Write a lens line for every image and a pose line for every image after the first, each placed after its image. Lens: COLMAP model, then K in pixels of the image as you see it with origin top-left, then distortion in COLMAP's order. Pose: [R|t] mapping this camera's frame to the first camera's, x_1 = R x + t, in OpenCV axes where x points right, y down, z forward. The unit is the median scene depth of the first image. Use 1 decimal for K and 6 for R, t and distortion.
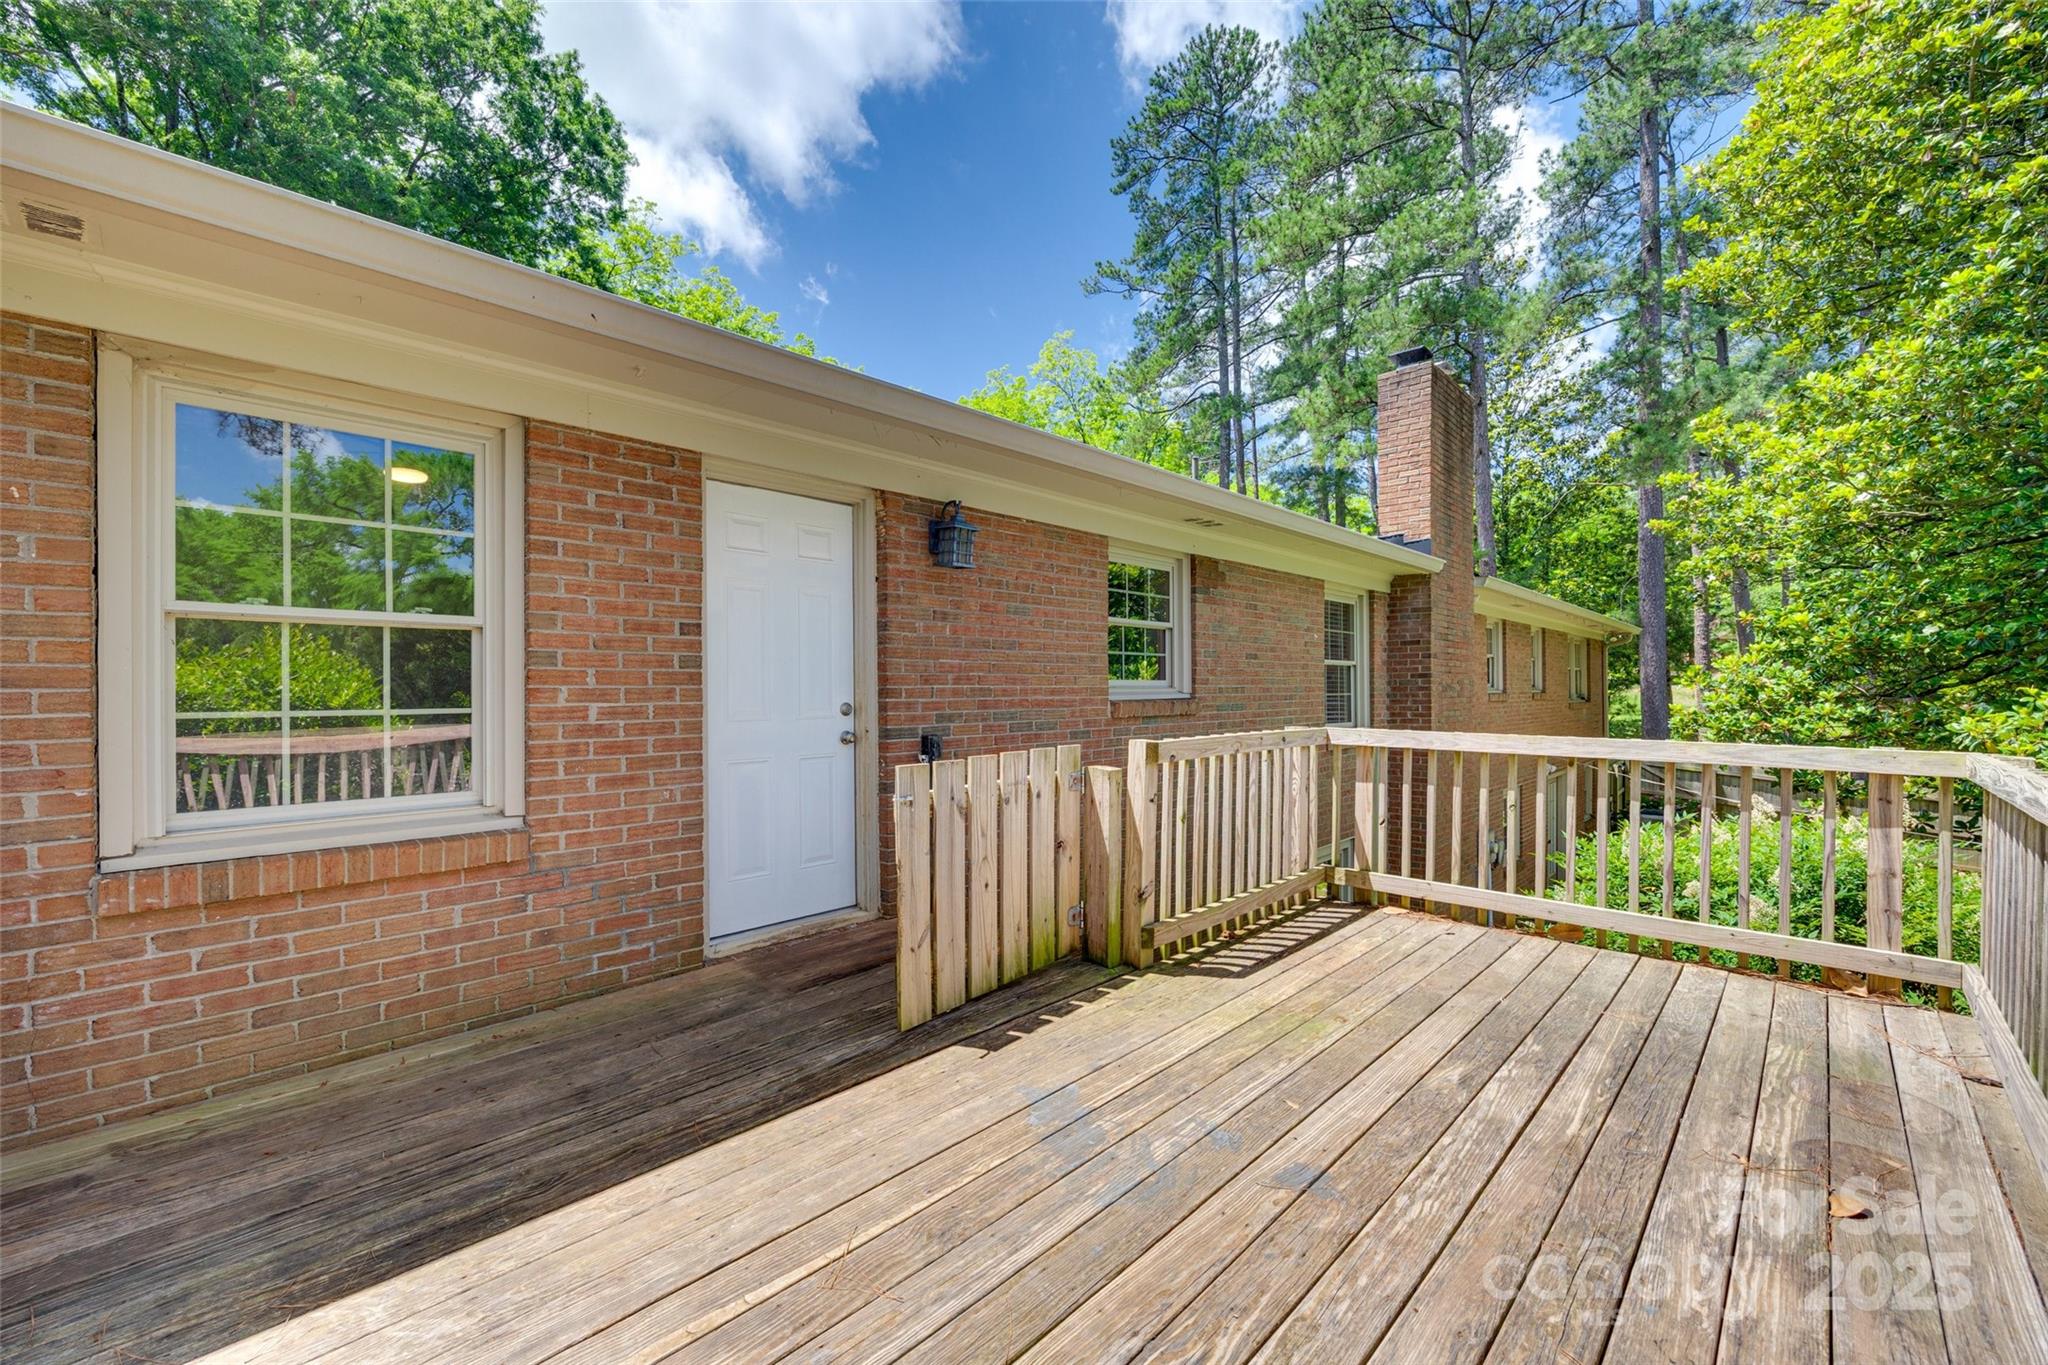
lens RADIAL K [[817.0, 0, 1025.7], [0, 817.0, 692.2], [0, 0, 1]] dist [-0.016299, 0.000071]
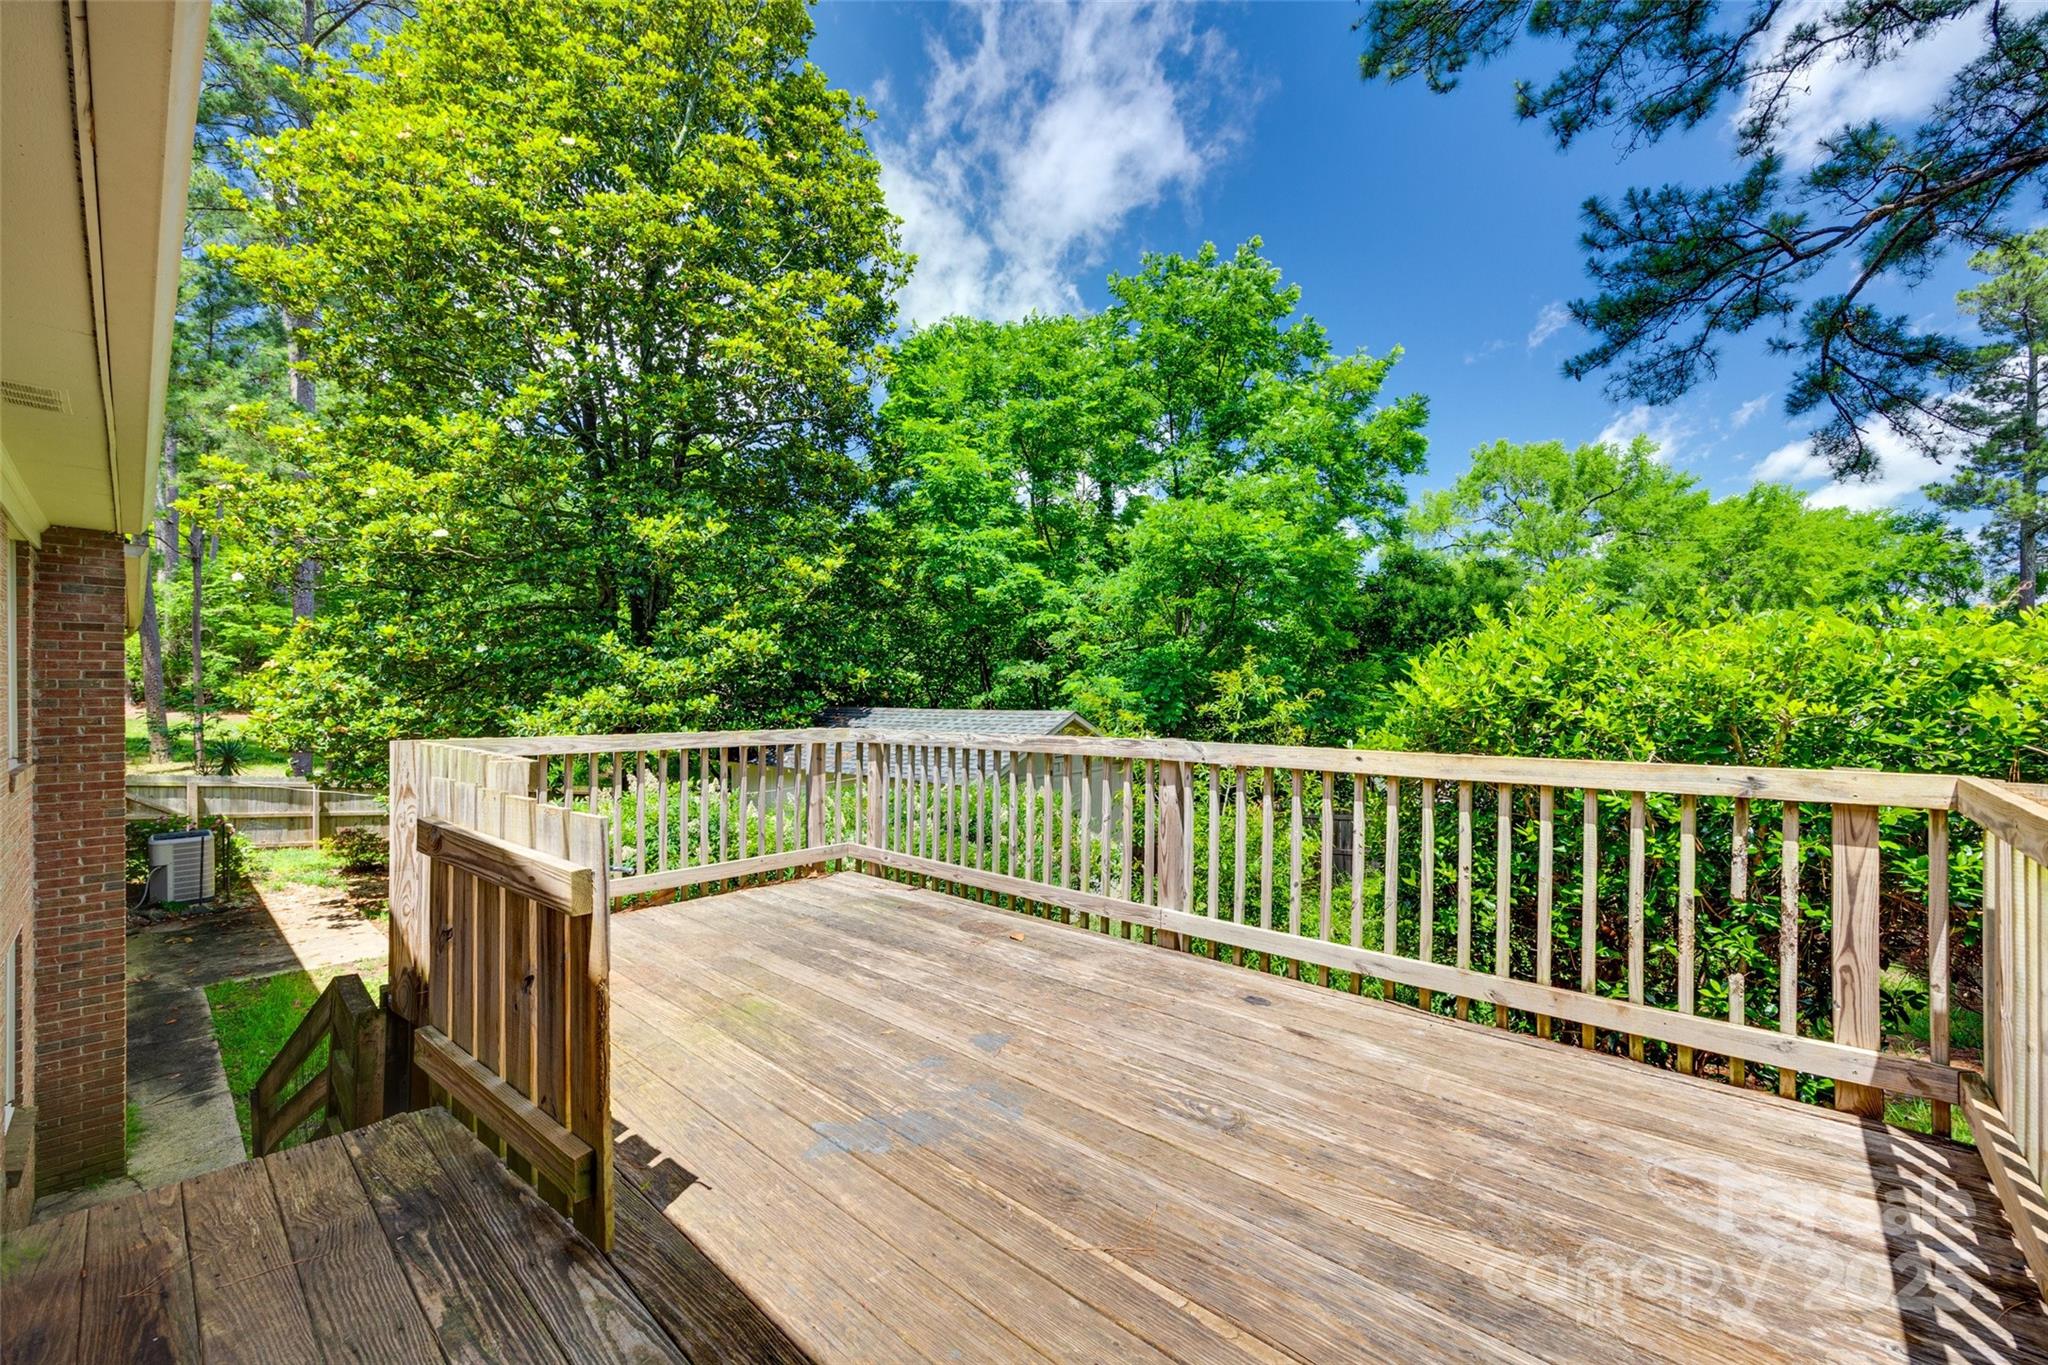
lens RADIAL K [[817.0, 0, 1026.6], [0, 817.0, 686.6], [0, 0, 1]] dist [-0.016299, 0.000071]
pose [[-0.031695, 0.010414, 0.999443, -0.809480], [0.003745, 0.999940, -0.010300, -0.000351], [-0.999491, 0.003417, -0.031732, 0.735405]]
